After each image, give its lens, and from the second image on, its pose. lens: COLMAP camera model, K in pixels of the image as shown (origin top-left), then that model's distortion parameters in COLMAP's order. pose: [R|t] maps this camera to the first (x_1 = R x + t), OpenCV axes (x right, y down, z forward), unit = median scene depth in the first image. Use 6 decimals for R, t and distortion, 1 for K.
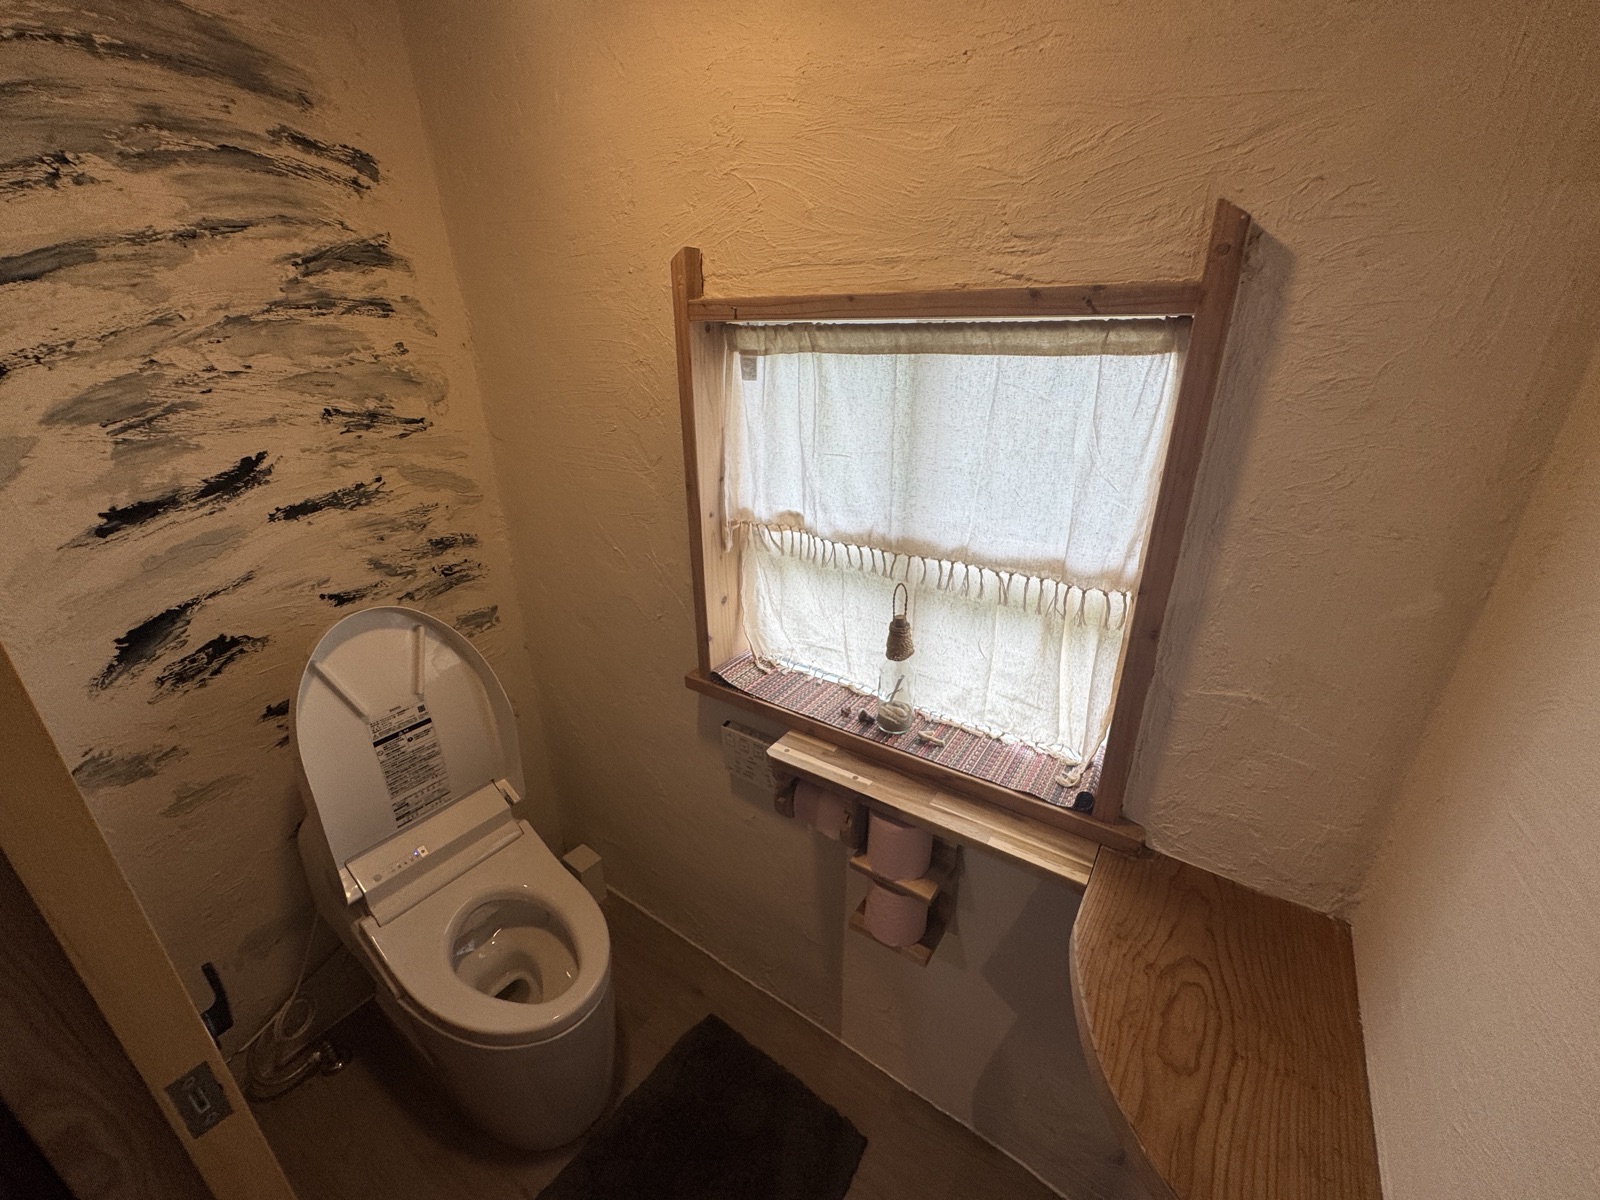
lens RADIAL K [[642.0, 0, 807.8], [0, 642.0, 598.8], [0, 0, 1]] dist [-0.001508, -0.000675]
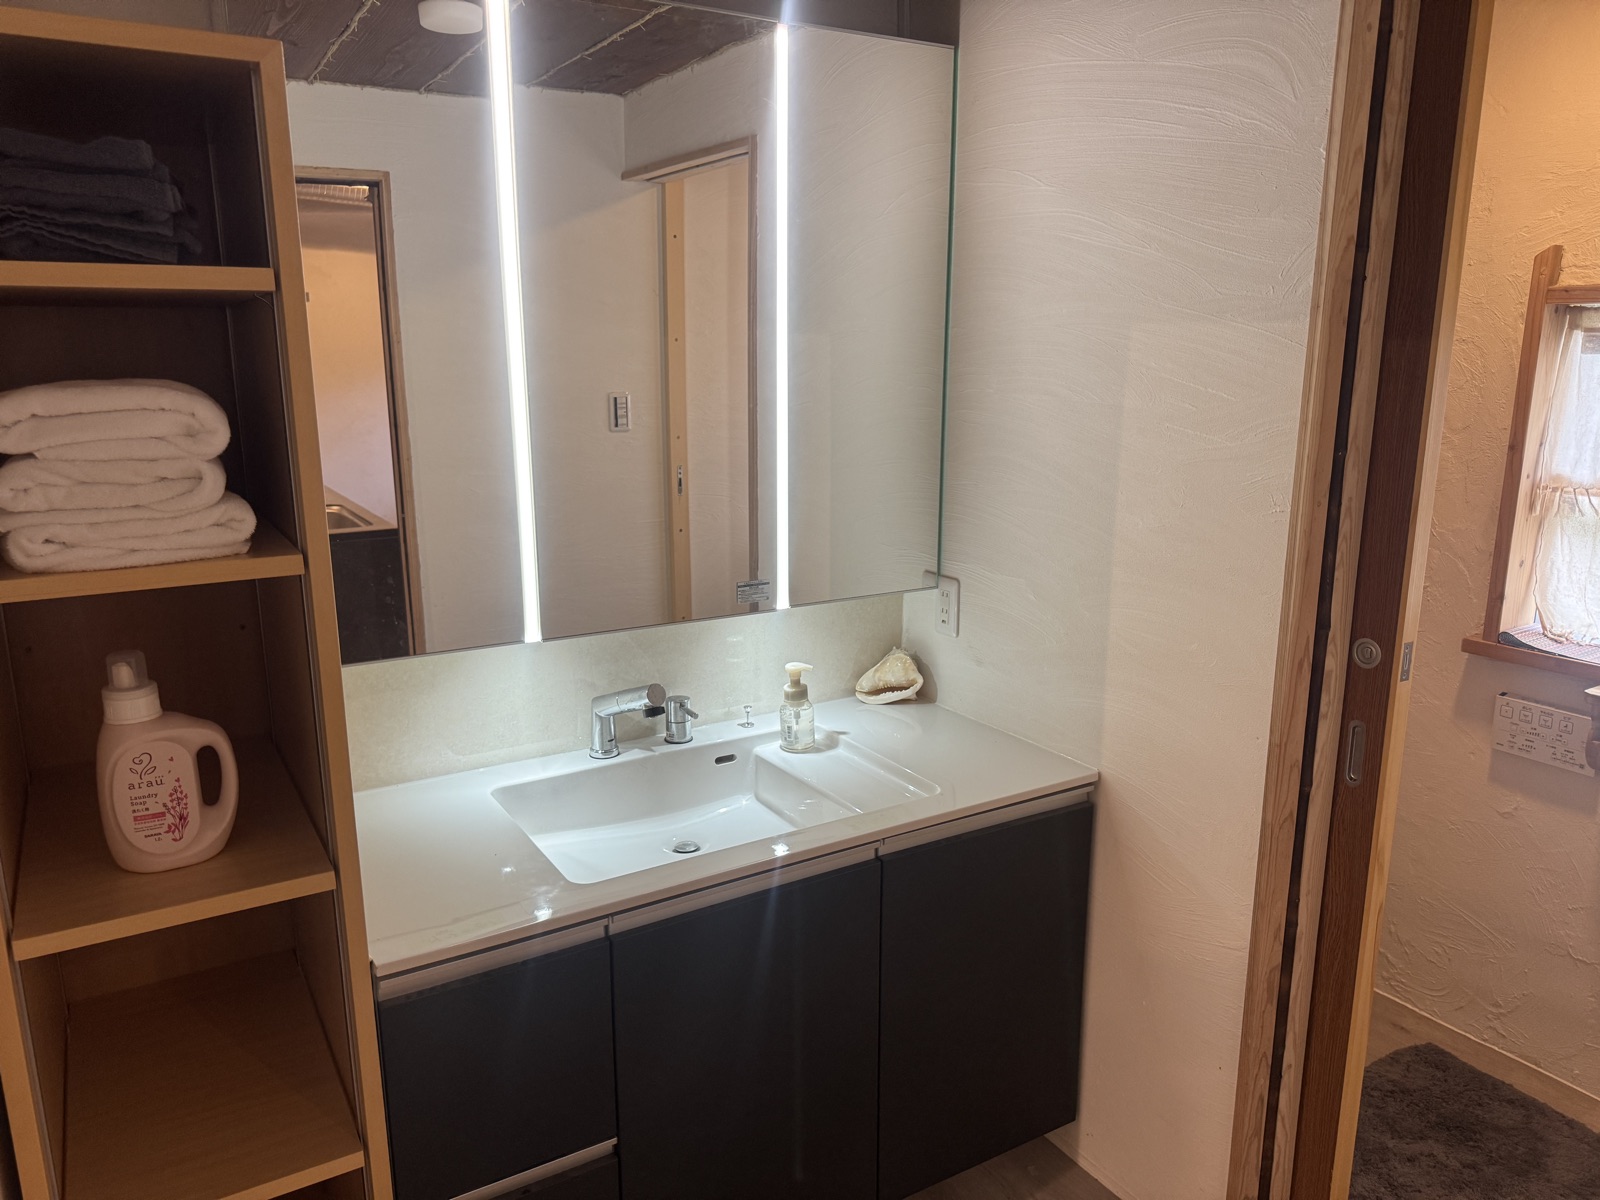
lens RADIAL K [[1144.9, 0, 796.4], [0, 1144.9, 601.0], [0, 0, 1]] dist [0.010213, -0.005098]
pose [[0.907126, 0.091507, -0.410791, -0.476729], [-0.155453, 0.979903, -0.124996, 0.529387], [0.391097, 0.177246, 0.903121, -1.231623]]
